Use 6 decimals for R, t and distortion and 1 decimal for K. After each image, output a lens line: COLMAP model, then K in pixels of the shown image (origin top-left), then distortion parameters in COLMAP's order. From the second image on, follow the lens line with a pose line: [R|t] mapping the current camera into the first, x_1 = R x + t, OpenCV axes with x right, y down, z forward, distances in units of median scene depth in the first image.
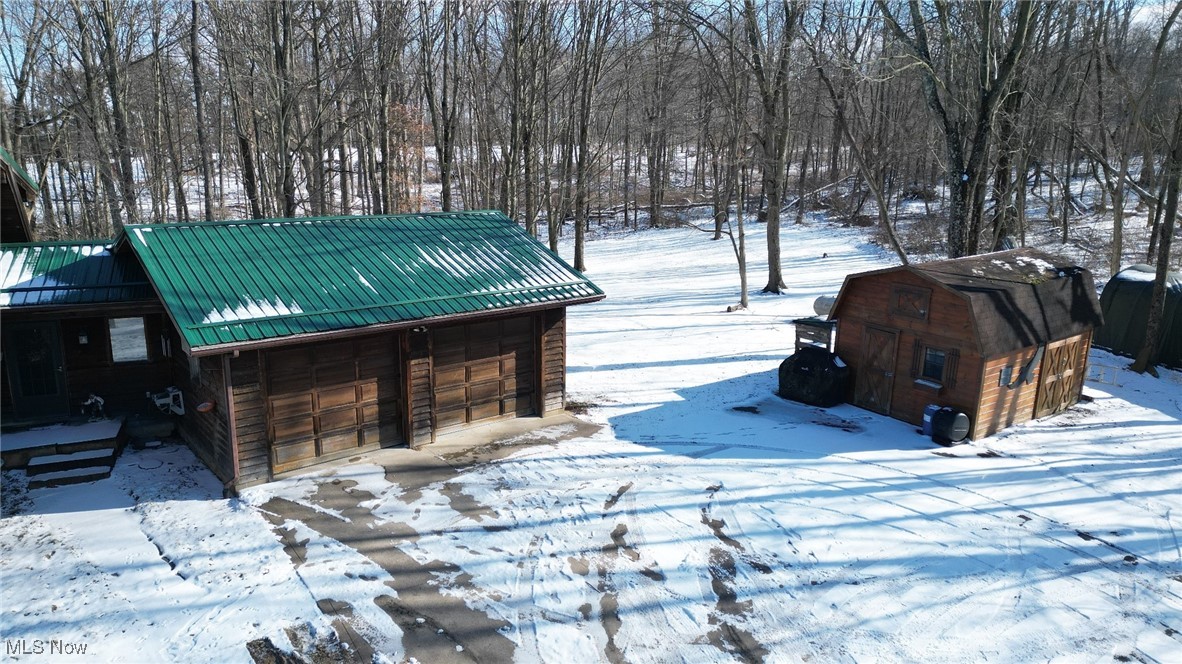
lens RADIAL K [[787.4, 0, 591.0], [0, 787.4, 332.0], [0, 0, 1]] dist [0.110181, -0.144500]
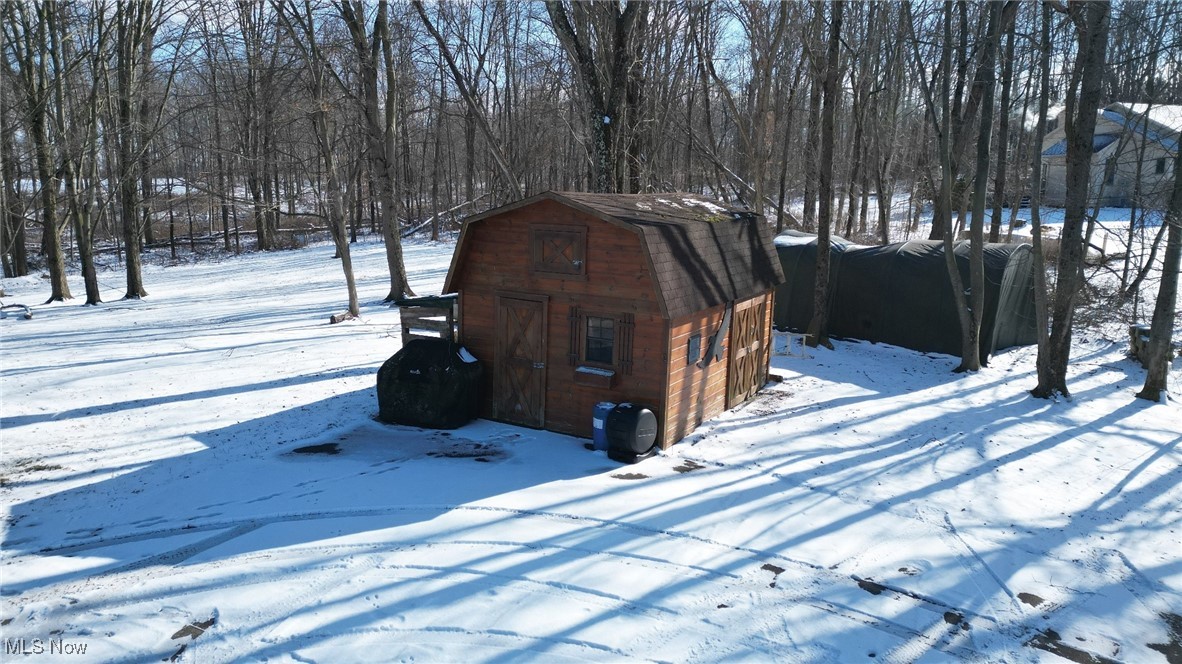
lens RADIAL K [[787.4, 0, 591.0], [0, 787.4, 332.0], [0, 0, 1]] dist [0.110181, -0.144500]
pose [[0.908438, -0.065273, 0.412892, 0.150338], [0.089640, 0.995175, -0.039900, 0.056522], [-0.408296, 0.073258, 0.909905, 0.400316]]
